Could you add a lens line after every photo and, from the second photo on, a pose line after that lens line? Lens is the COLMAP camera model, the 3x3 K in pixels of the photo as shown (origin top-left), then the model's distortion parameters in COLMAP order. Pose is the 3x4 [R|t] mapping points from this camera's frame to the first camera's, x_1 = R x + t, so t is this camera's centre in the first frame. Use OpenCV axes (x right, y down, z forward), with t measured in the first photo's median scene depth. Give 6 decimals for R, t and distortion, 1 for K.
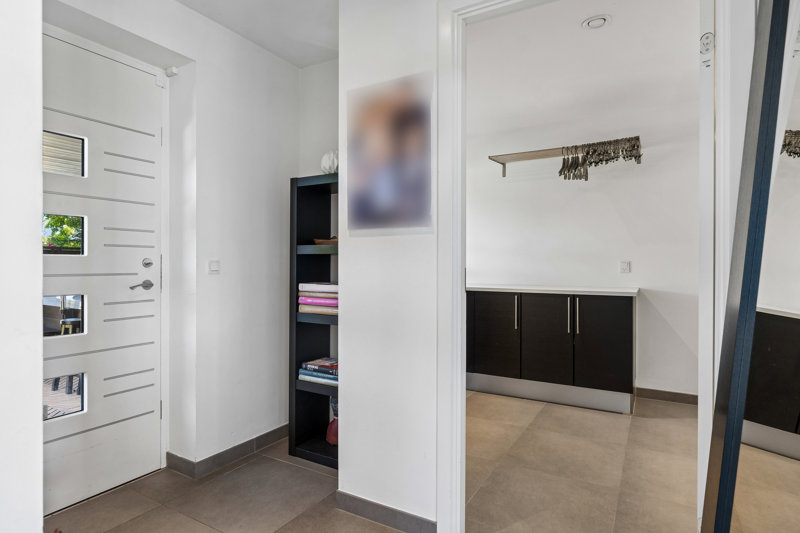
lens RADIAL K [[449.8, 0, 400.0], [0, 449.8, 266.5], [0, 0, 1]] dist [-0.004887, -0.000962]
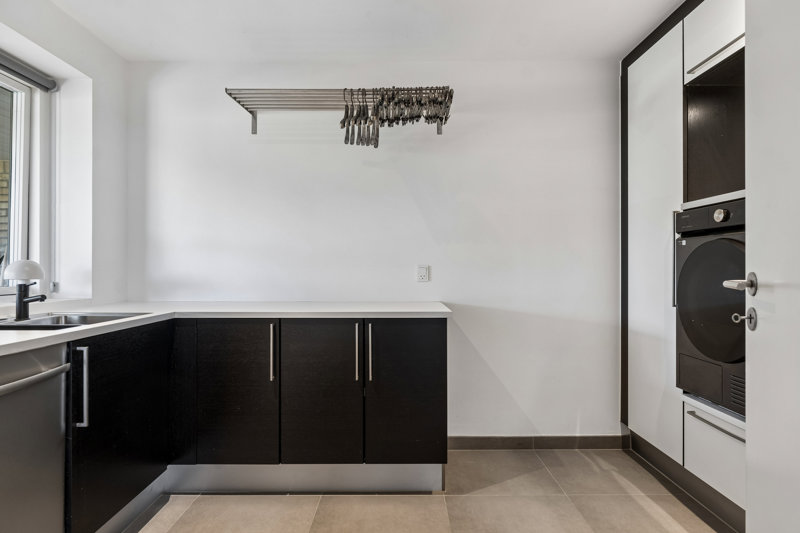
lens RADIAL K [[431.7, 0, 400.0], [0, 431.7, 266.5], [0, 0, 1]] dist [-0.003765, -0.000146]
pose [[0.866027, 0.000859, 0.499996, 0.122127], [0.005095, 0.999931, -0.010543, -0.003172], [-0.499971, 0.011678, 0.865963, 0.429149]]
